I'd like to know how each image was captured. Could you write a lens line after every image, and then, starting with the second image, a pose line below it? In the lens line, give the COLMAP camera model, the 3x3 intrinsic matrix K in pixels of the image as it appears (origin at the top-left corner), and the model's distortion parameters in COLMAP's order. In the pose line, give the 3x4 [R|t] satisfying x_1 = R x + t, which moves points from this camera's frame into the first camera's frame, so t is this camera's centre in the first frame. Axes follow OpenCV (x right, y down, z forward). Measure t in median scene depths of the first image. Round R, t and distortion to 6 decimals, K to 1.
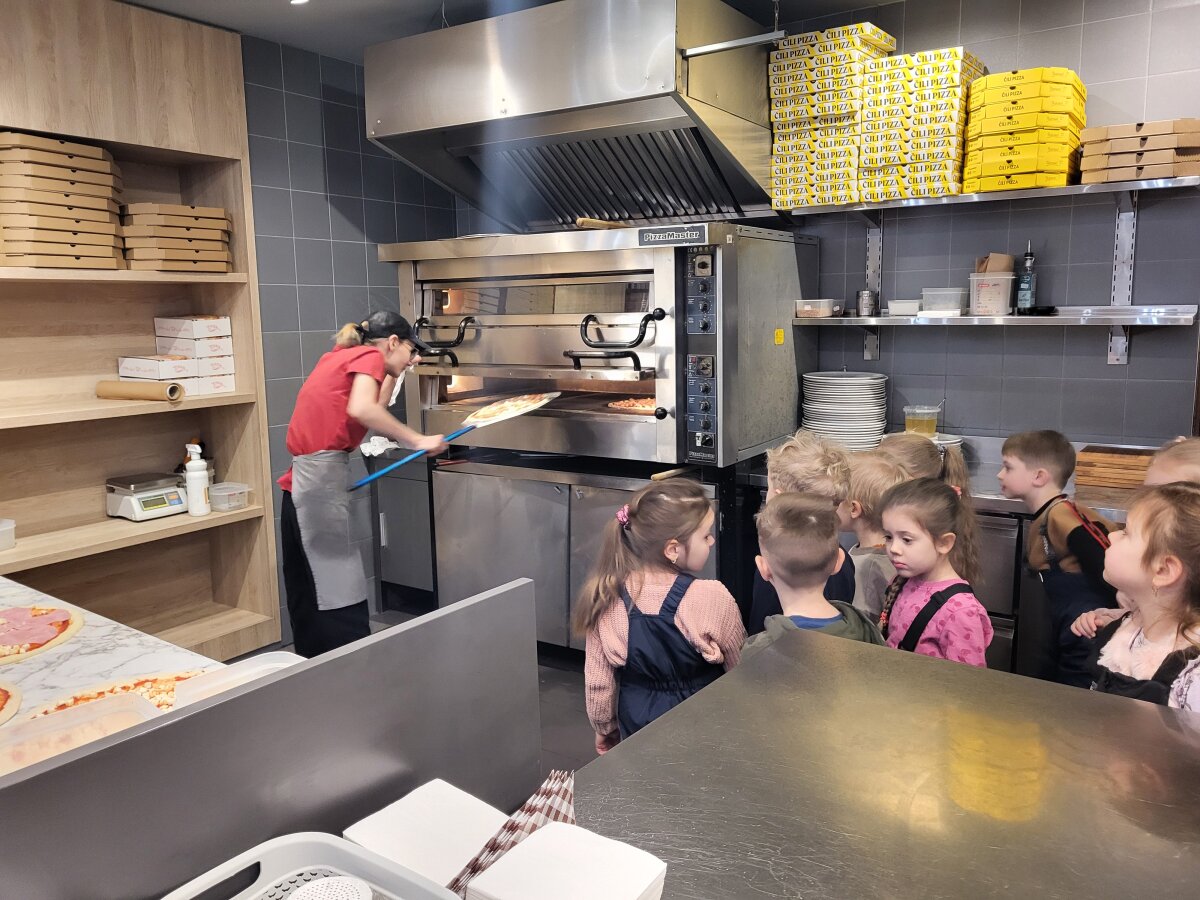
lens RADIAL K [[902.4, 0, 595.7], [0, 902.4, 445.9], [0, 0, 1]] dist [0.036471, 0.002153]
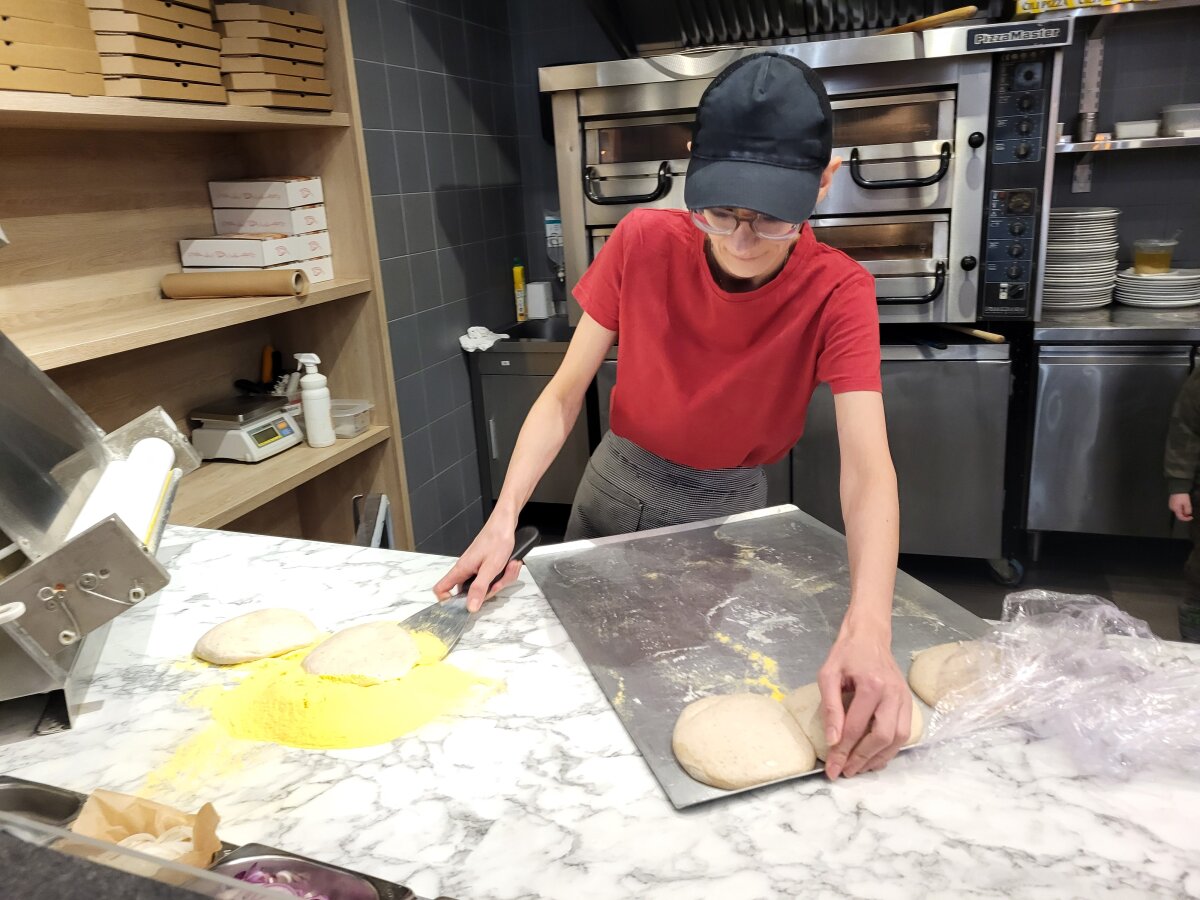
lens RADIAL K [[902.4, 0, 603.5], [0, 902.4, 449.9], [0, 0, 1]] dist [0.036471, 0.002153]
pose [[0.961314, -0.114960, 0.250318, -0.404953], [0.079654, 0.985939, 0.146898, -0.013385], [-0.263686, -0.121277, 0.956954, 0.211315]]
